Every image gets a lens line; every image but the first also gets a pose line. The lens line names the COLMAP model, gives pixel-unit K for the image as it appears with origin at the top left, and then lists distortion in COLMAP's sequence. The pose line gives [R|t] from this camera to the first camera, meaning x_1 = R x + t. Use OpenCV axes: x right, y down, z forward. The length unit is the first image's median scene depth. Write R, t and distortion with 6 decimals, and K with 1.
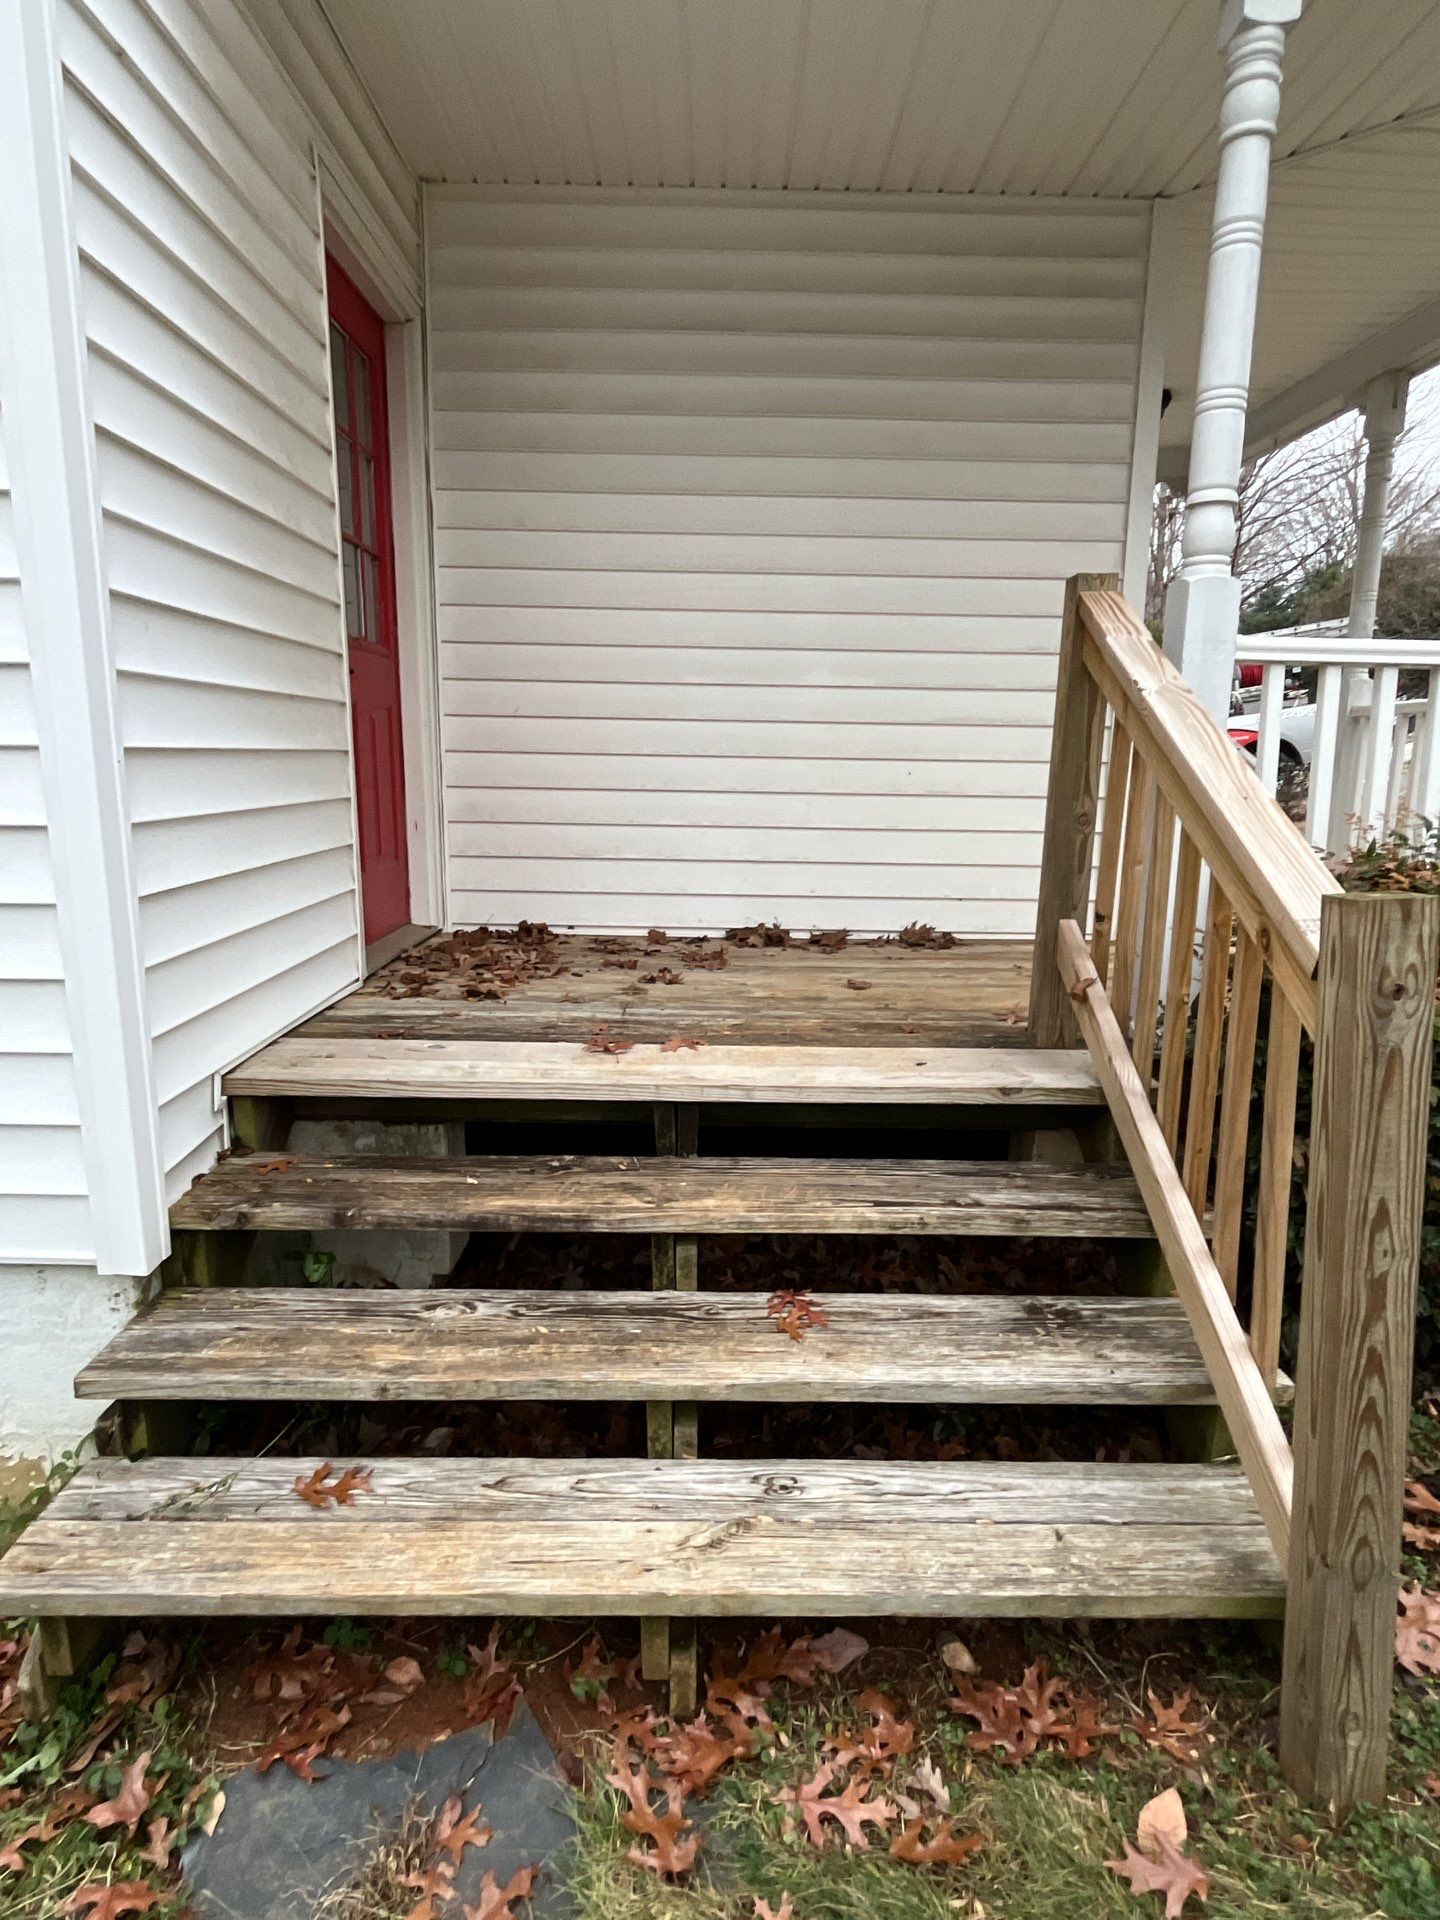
lens RADIAL K [[1017.9, 0, 724.9], [0, 1017.9, 952.4], [0, 0, 1]] dist [-0.003197, 0.002090]
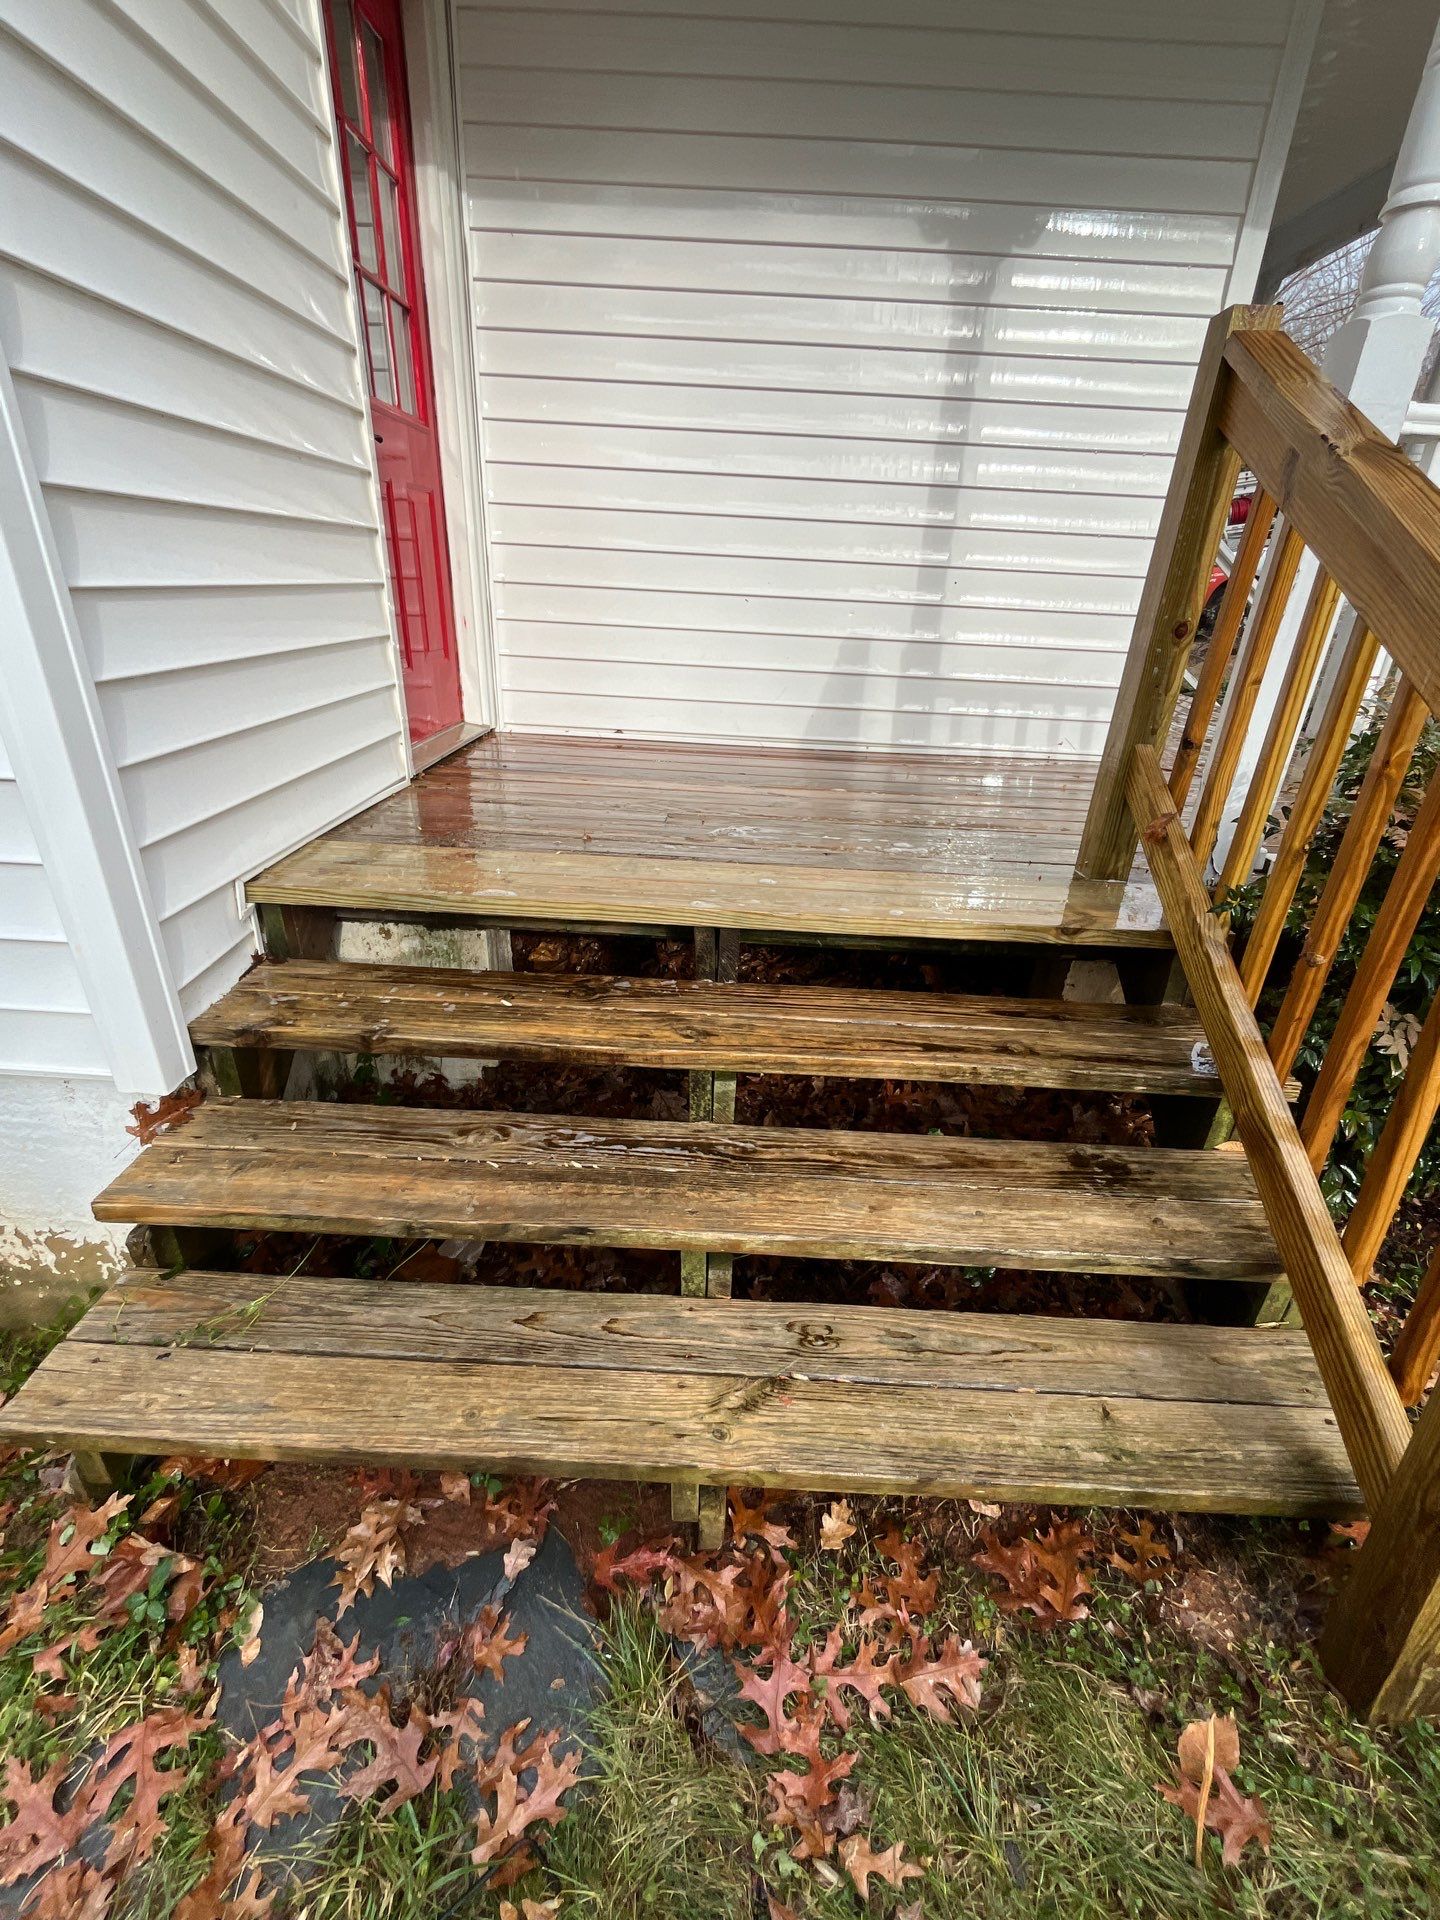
lens RADIAL K [[780.4, 0, 719.9], [0, 780.4, 966.4], [0, 0, 1]] dist [-0.000580, 0.000068]
pose [[0.998899, 0.041676, -0.021550, -0.032961], [-0.034535, 0.964022, 0.263570, -0.013306], [0.031759, -0.262536, 0.964399, 0.331840]]
